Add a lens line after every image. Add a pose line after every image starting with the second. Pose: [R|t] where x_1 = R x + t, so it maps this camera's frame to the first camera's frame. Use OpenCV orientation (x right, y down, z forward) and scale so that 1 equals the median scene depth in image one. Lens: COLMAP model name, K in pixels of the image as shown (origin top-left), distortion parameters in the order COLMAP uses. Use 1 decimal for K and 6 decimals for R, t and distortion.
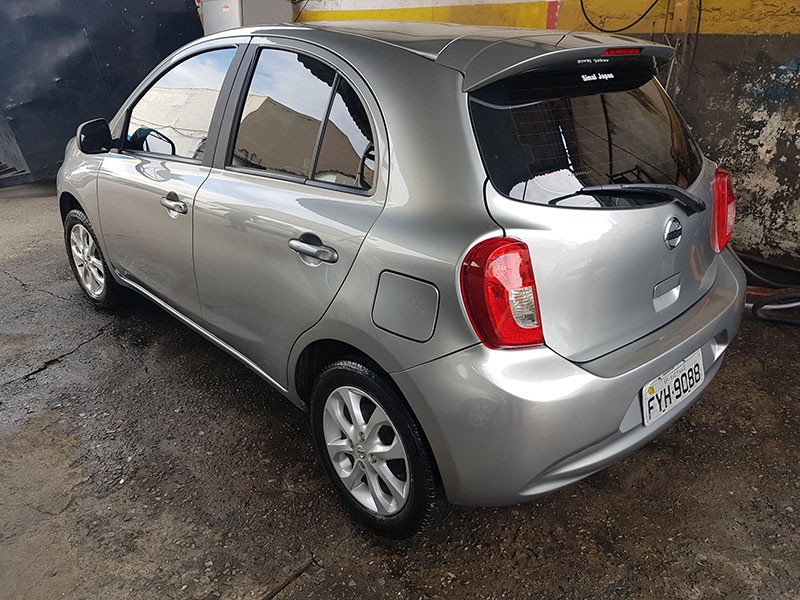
lens RADIAL K [[607.4, 0, 399.3], [0, 607.4, 283.9], [0, 0, 1]] dist [-0.000100, 0.001643]
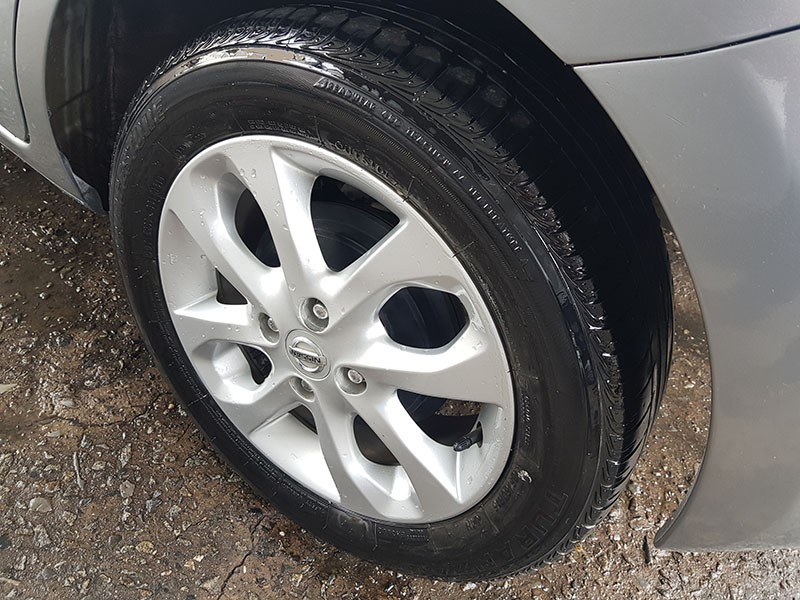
lens RADIAL K [[622.4, 0, 400.0], [0, 622.4, 300.0], [0, 0, 1]] dist [0.000971, -0.004940]
pose [[0.950147, -0.010860, 0.311613, -0.109455], [-0.105681, 0.929021, 0.354614, 0.127003], [-0.293346, -0.369867, 0.881559, 0.682612]]
